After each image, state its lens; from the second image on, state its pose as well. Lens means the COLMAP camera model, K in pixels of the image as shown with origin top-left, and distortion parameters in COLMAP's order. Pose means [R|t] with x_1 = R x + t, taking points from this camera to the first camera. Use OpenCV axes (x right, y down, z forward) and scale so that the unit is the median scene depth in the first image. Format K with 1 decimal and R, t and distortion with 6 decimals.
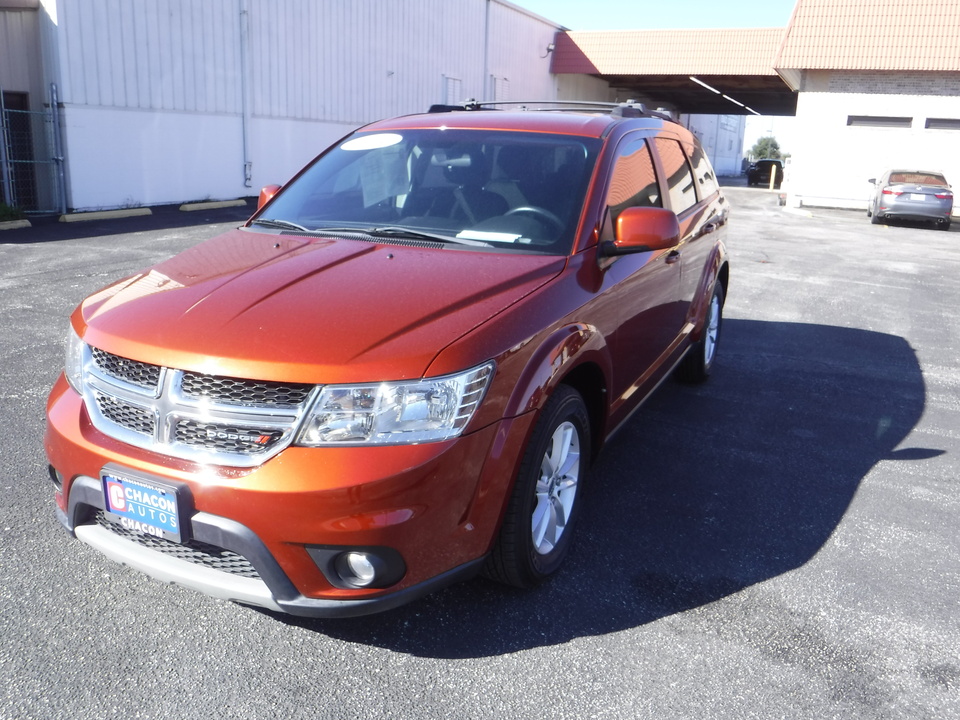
lens RADIAL K [[790.2, 0, 480.0], [0, 790.2, 360.0], [0, 0, 1]] dist [-0.074796, 0.007466]
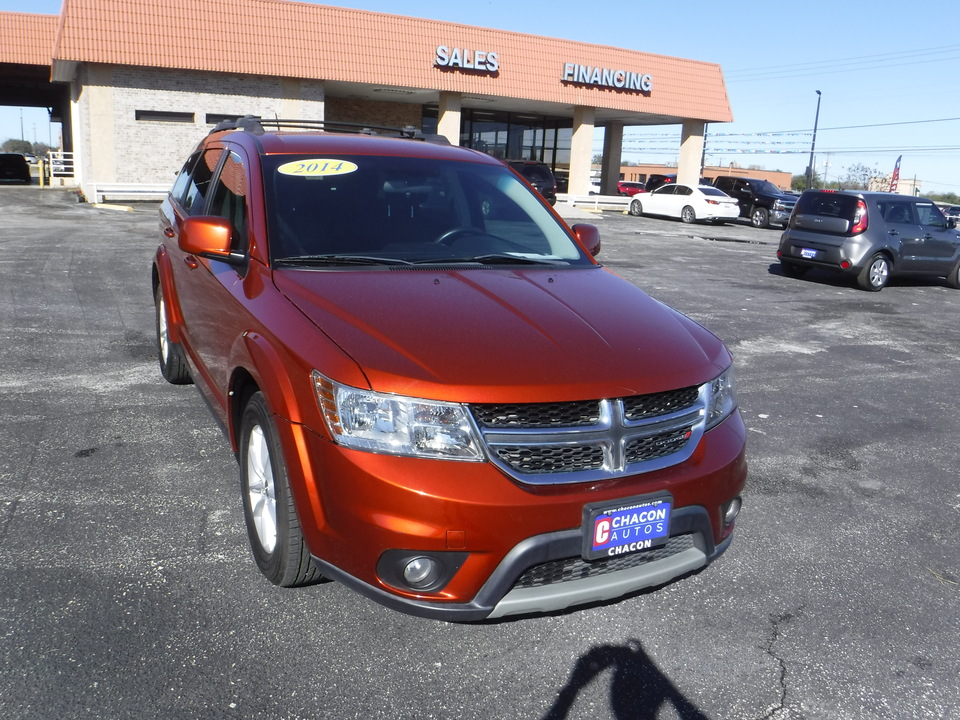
lens RADIAL K [[790.2, 0, 480.0], [0, 790.2, 360.0], [0, 0, 1]] dist [-0.074796, 0.007466]
pose [[0.607790, -0.187141, 0.771731, -0.096777], [0.178207, 0.979190, 0.097099, -0.012562], [-0.773843, 0.078512, 0.628492, 0.034242]]
